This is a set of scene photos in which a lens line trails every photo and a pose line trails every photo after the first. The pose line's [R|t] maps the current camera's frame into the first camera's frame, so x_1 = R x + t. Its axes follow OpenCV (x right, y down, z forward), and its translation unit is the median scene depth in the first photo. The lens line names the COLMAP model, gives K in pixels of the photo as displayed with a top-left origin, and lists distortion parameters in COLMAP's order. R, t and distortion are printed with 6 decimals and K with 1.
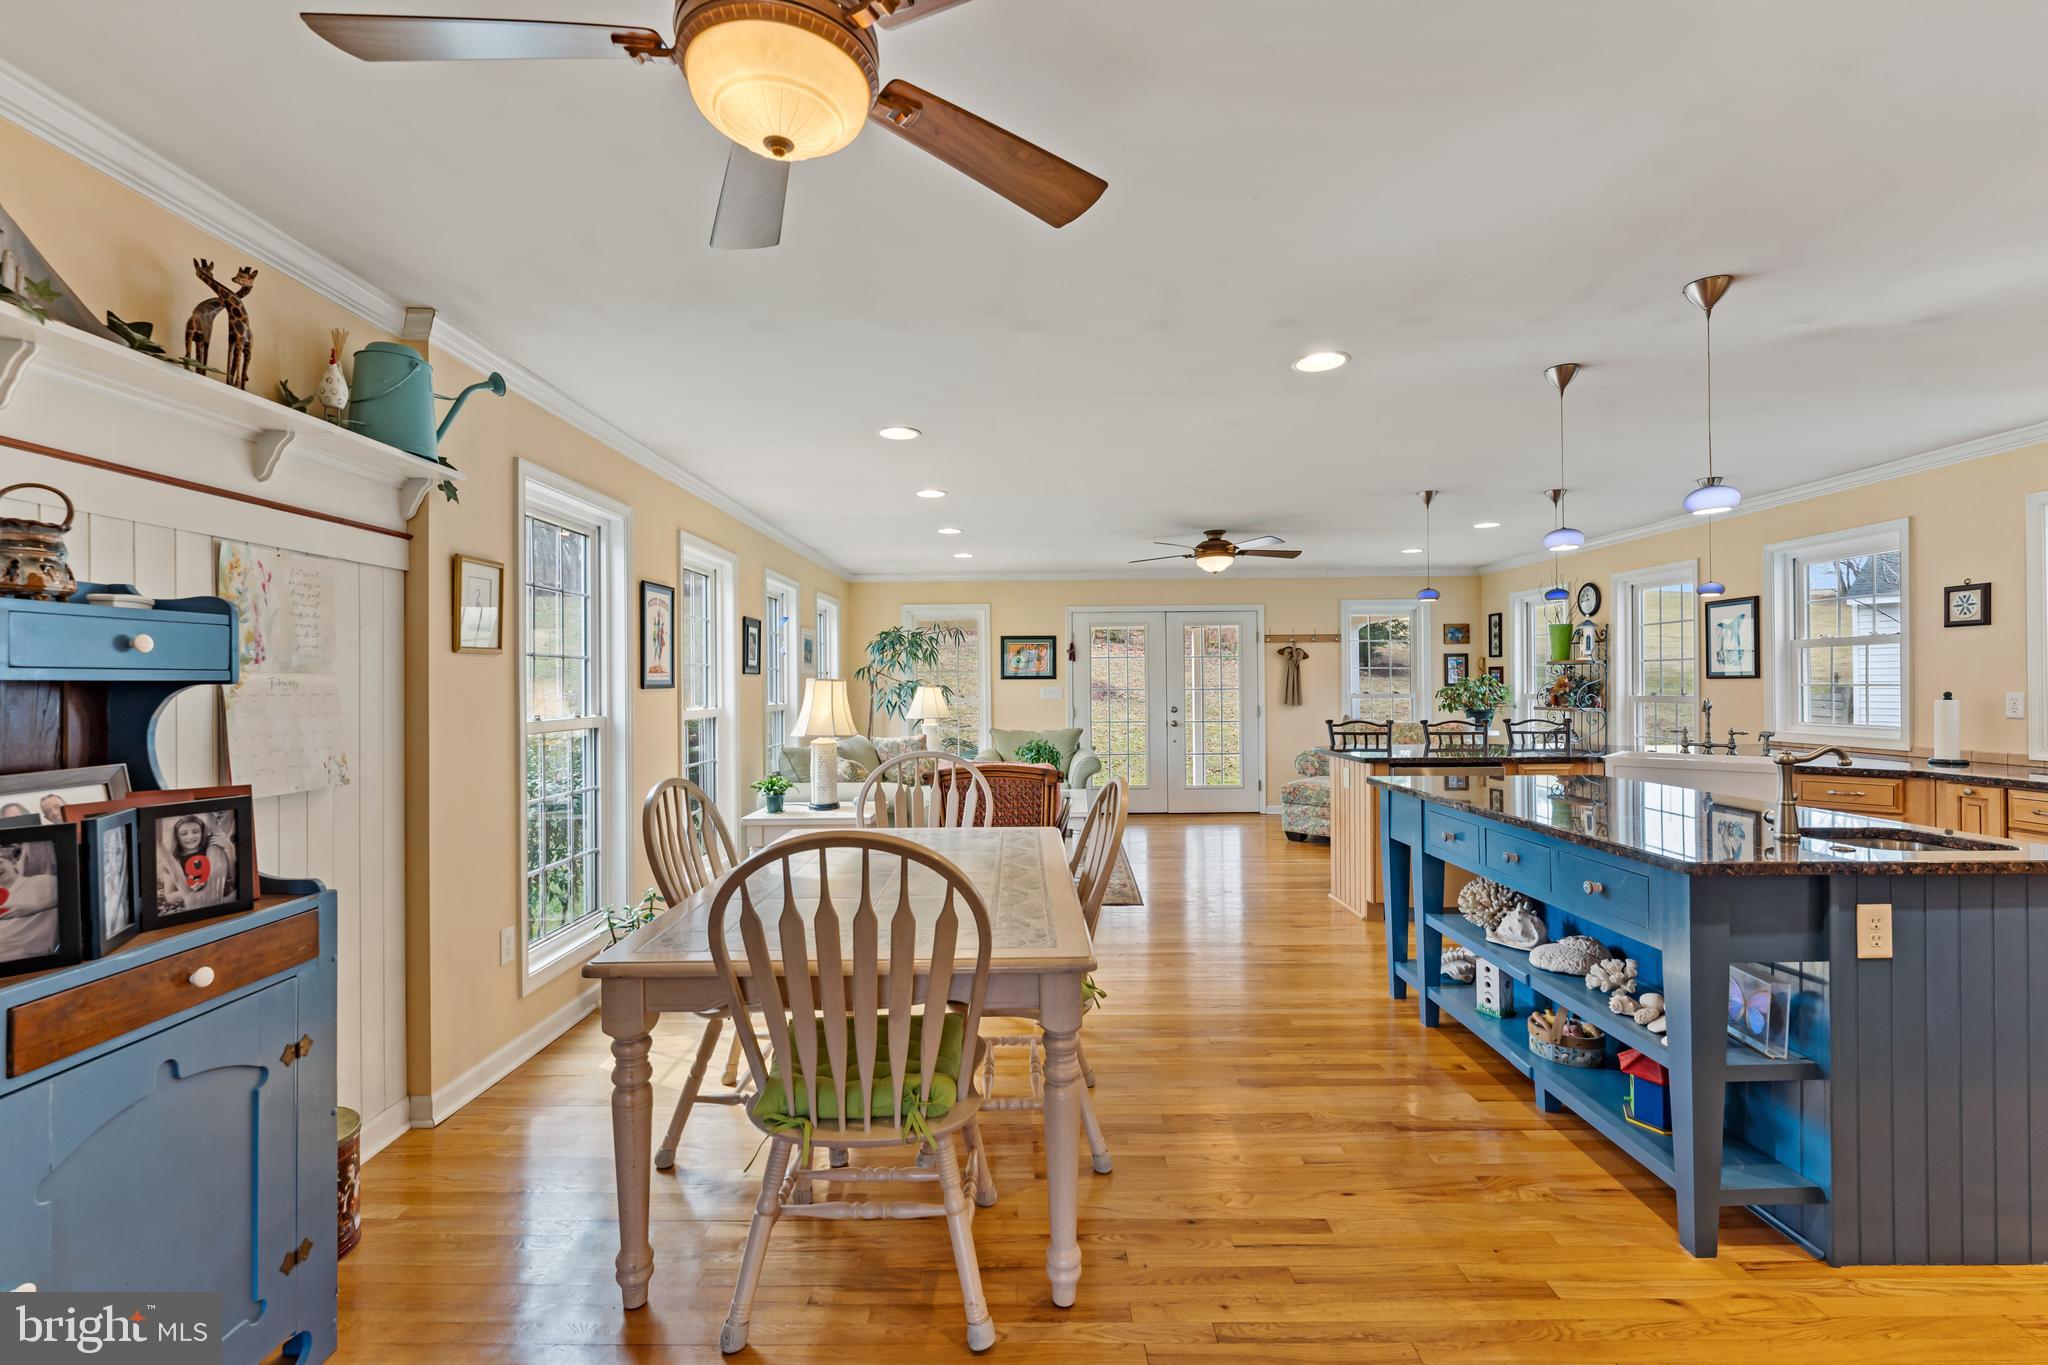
lens RADIAL K [[871.8, 0, 1018.9], [0, 871.8, 682.7], [0, 0, 1]] dist [-0.002861, -0.000019]
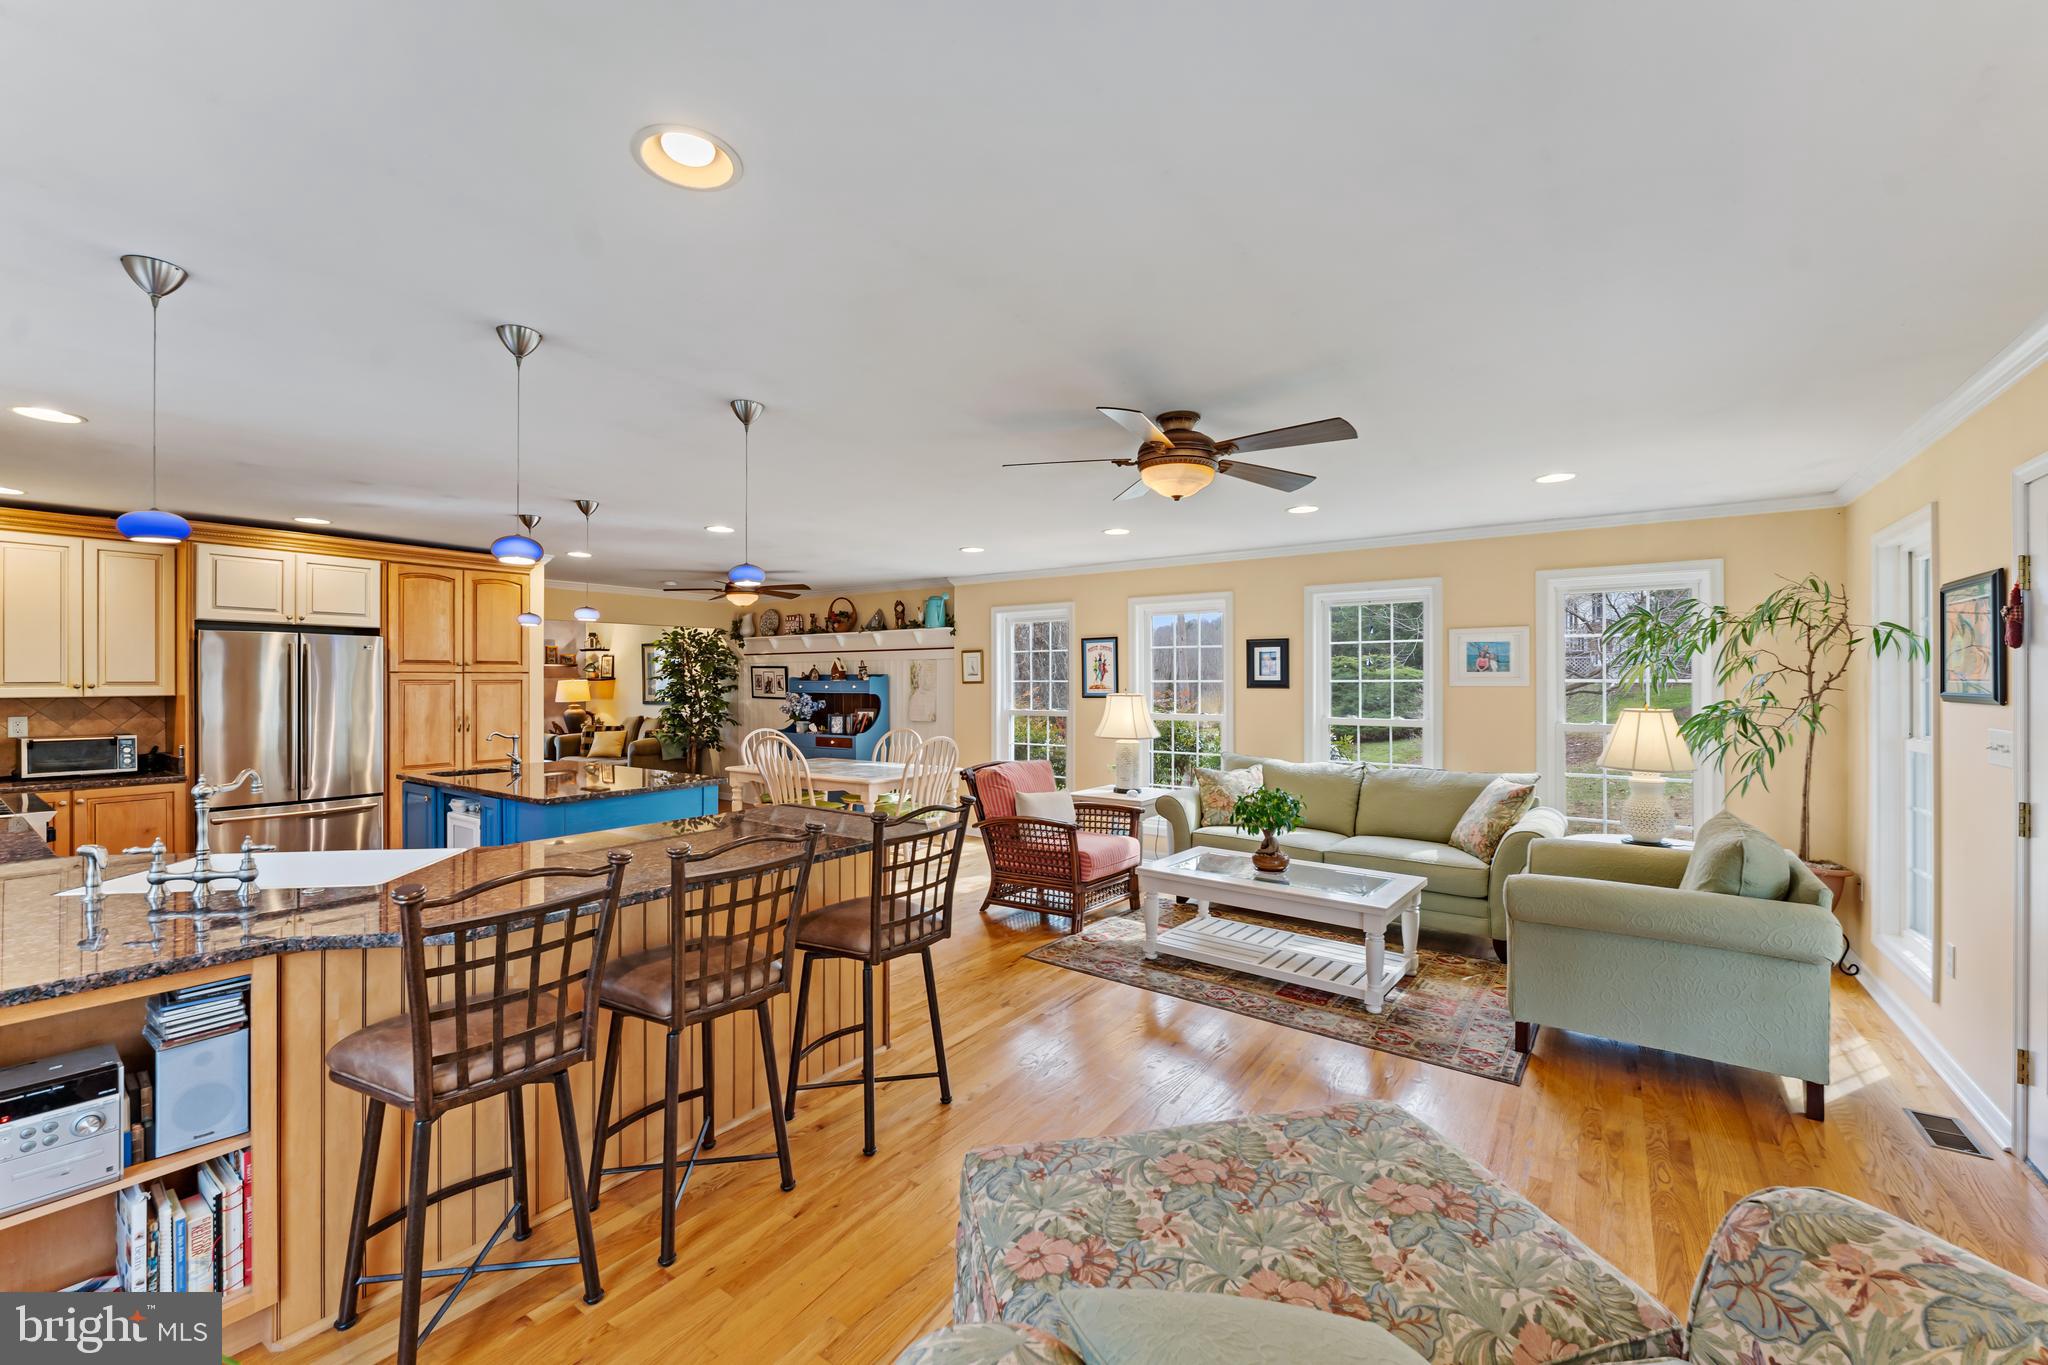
lens RADIAL K [[823.3, 0, 1018.9], [0, 823.3, 678.6], [0, 0, 1]] dist [-0.005146, -0.000059]
pose [[-0.577799, 0.005383, -0.816161, 0.816942], [0.007765, 0.999969, 0.001098, -0.028326], [0.816142, -0.005703, -0.577823, 1.466455]]
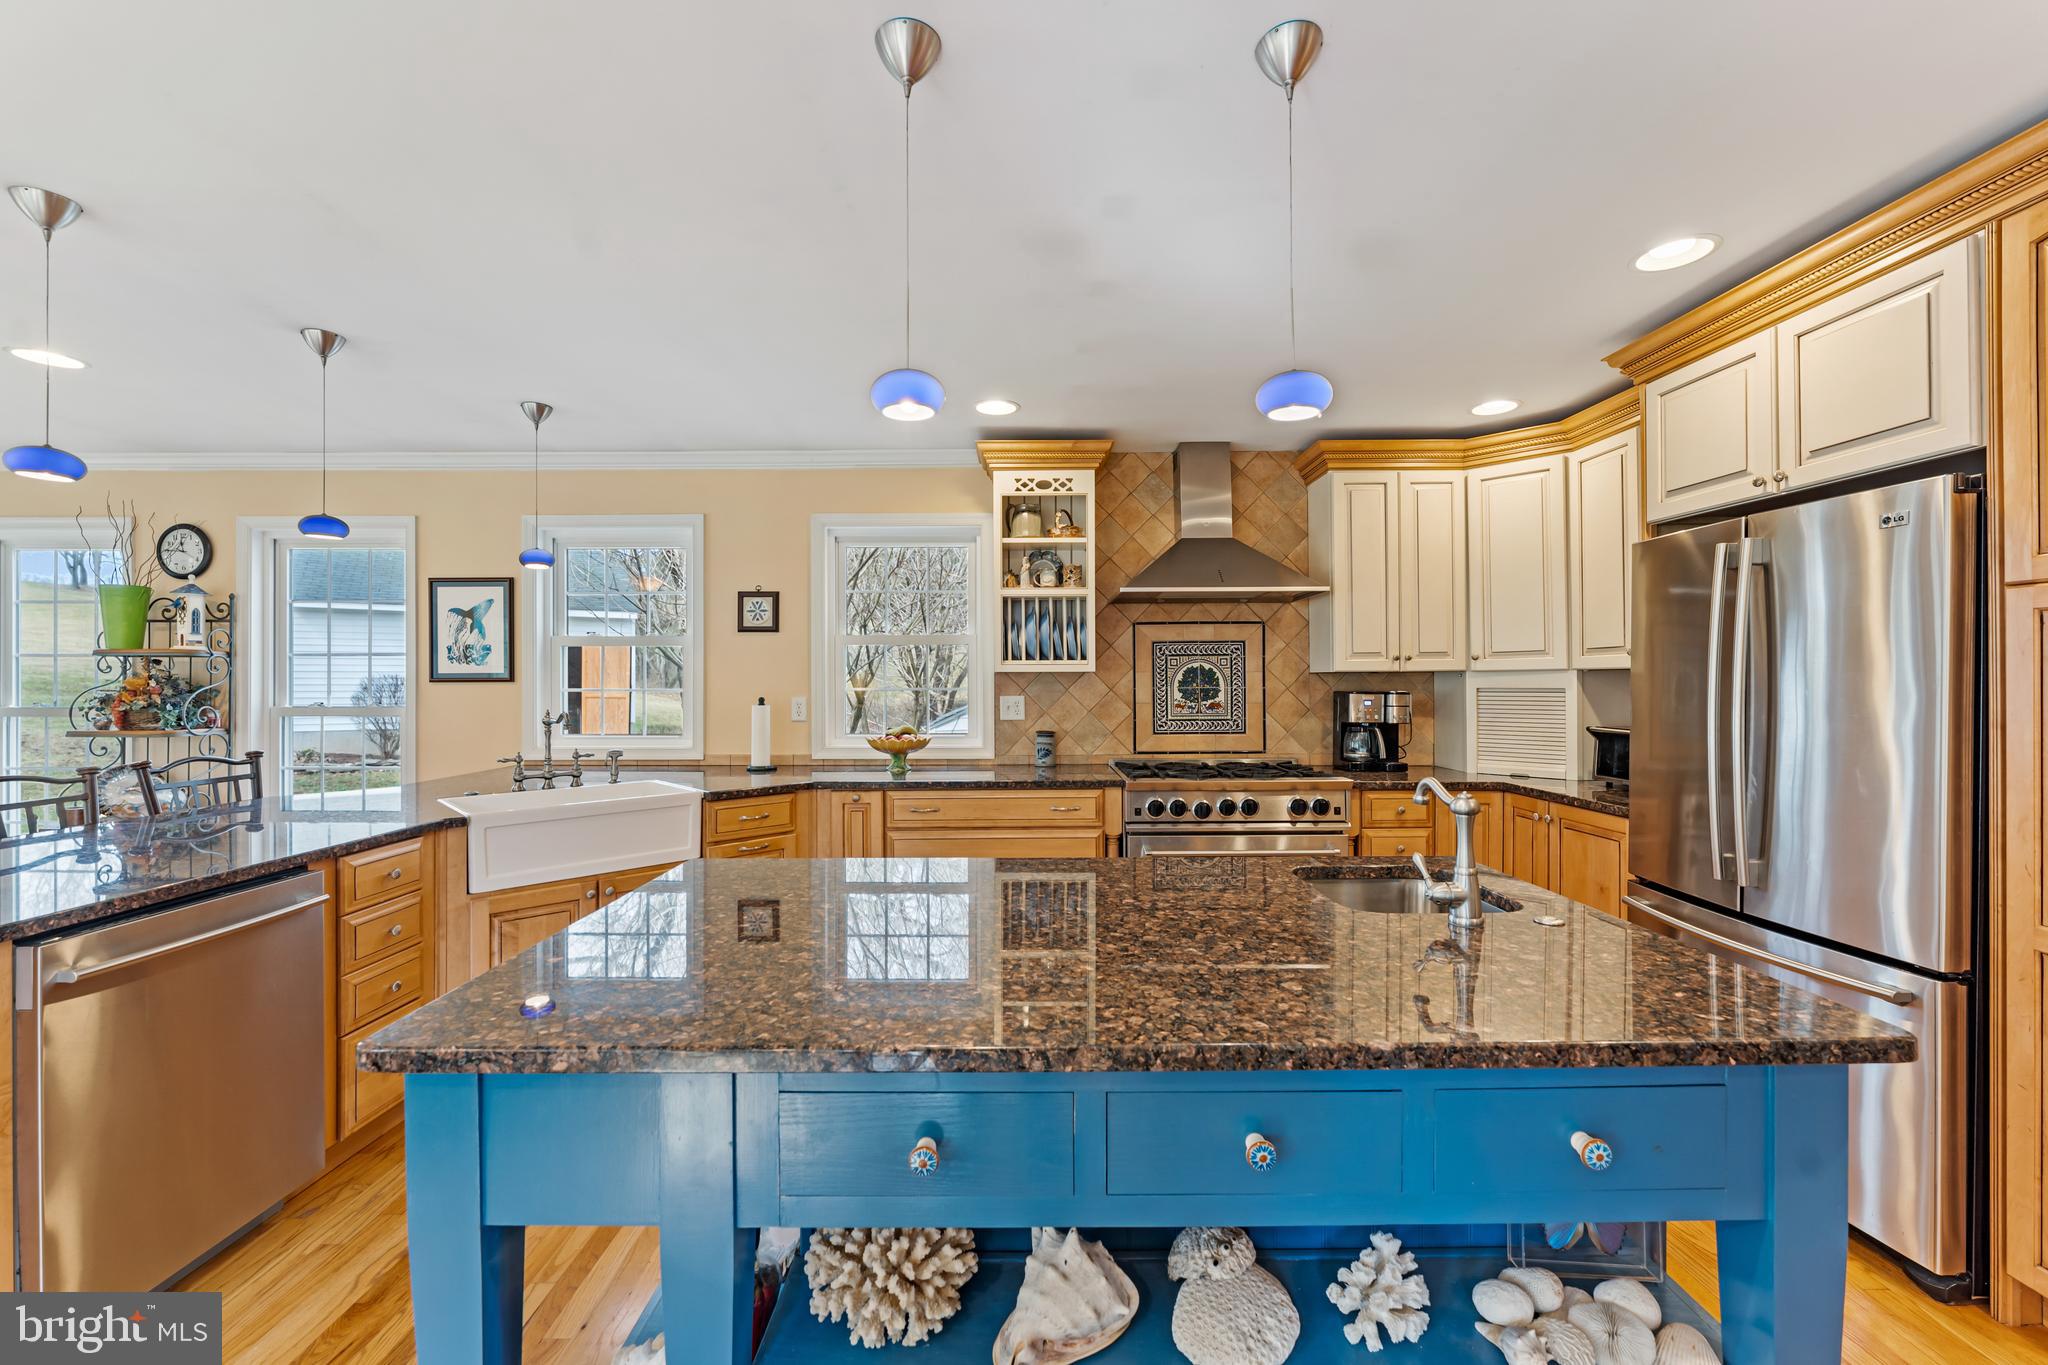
lens RADIAL K [[823.3, 0, 1018.9], [0, 823.3, 678.6], [0, 0, 1]] dist [-0.005146, -0.000059]
pose [[-0.009790, 0.008333, 0.999917, 0.102932], [-0.000804, 0.999965, -0.008341, -0.002432], [-0.999952, -0.000886, -0.009782, 0.565809]]
